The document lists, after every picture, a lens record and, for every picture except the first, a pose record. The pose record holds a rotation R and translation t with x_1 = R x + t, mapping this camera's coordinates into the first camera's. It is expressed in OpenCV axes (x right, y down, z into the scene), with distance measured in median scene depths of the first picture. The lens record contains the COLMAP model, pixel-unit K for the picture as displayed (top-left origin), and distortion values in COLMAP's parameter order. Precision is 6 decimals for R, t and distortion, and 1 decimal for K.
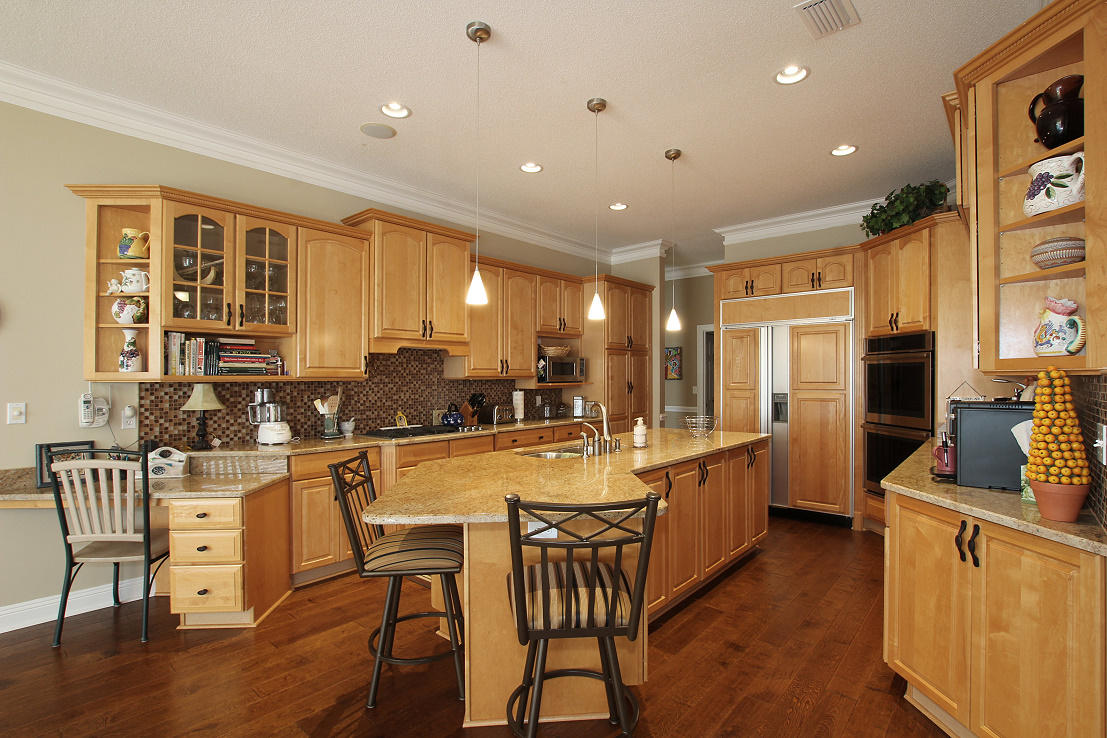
lens RADIAL K [[519.7, 0, 552.4], [0, 519.7, 341.3], [0, 0, 1]] dist [-0.031435, 0.000428]
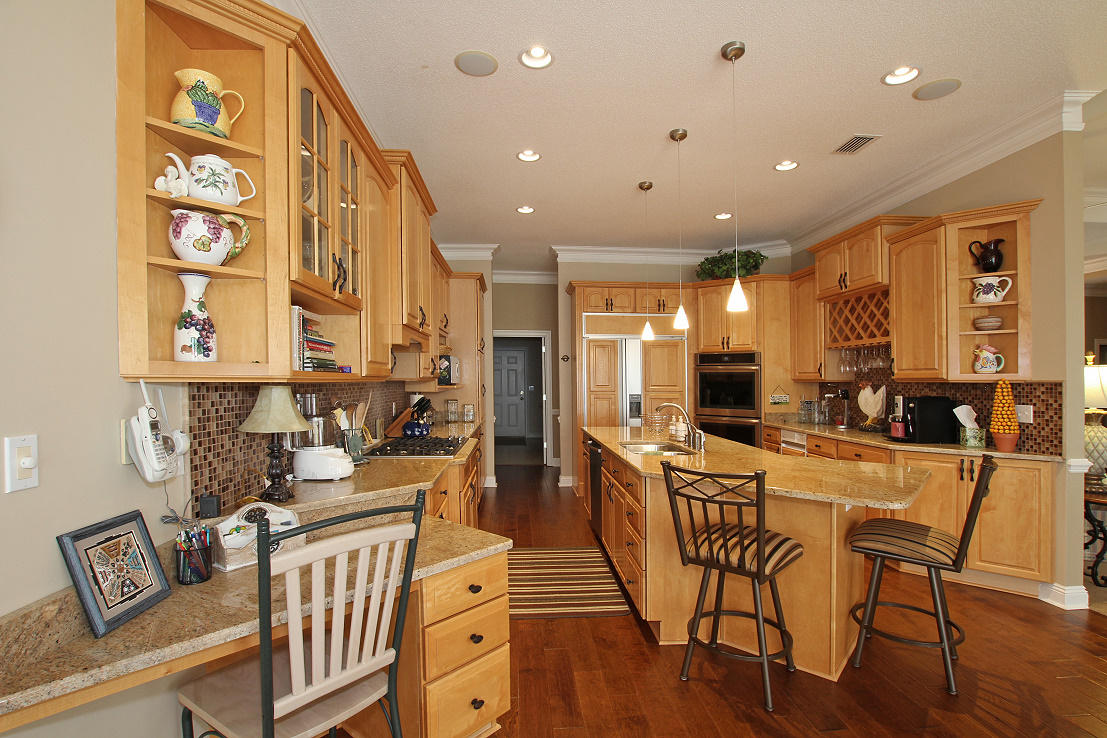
lens RADIAL K [[524.4, 0, 552.8], [0, 524.4, 356.0], [0, 0, 1]] dist [-0.032897, -0.000072]
pose [[0.718298, 0.042160, 0.694457, -0.787525], [-0.059646, 0.998219, 0.001093, 0.028121], [-0.693174, -0.042207, 0.719533, 0.336414]]
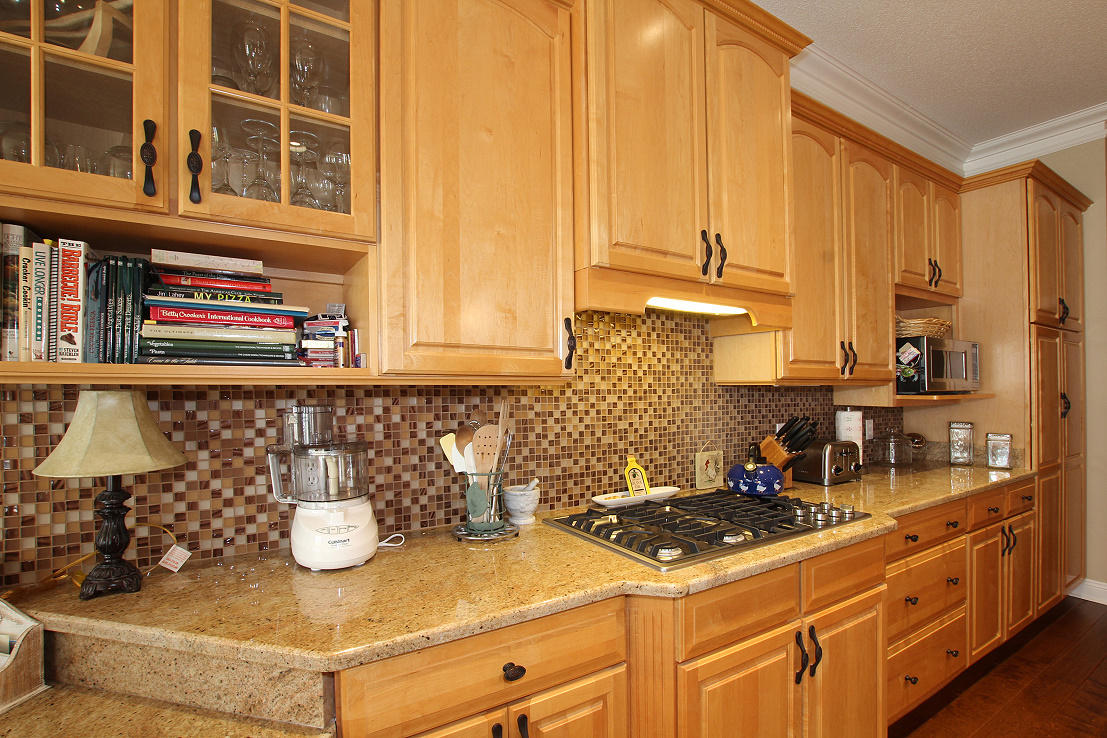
lens RADIAL K [[524.4, 0, 552.8], [0, 524.4, 356.0], [0, 0, 1]] dist [-0.032897, -0.000072]
pose [[0.957833, -0.012299, -0.287061, -0.288609], [0.014935, 0.999864, 0.006993, 0.057092], [0.286936, -0.010985, 0.957887, 0.698659]]
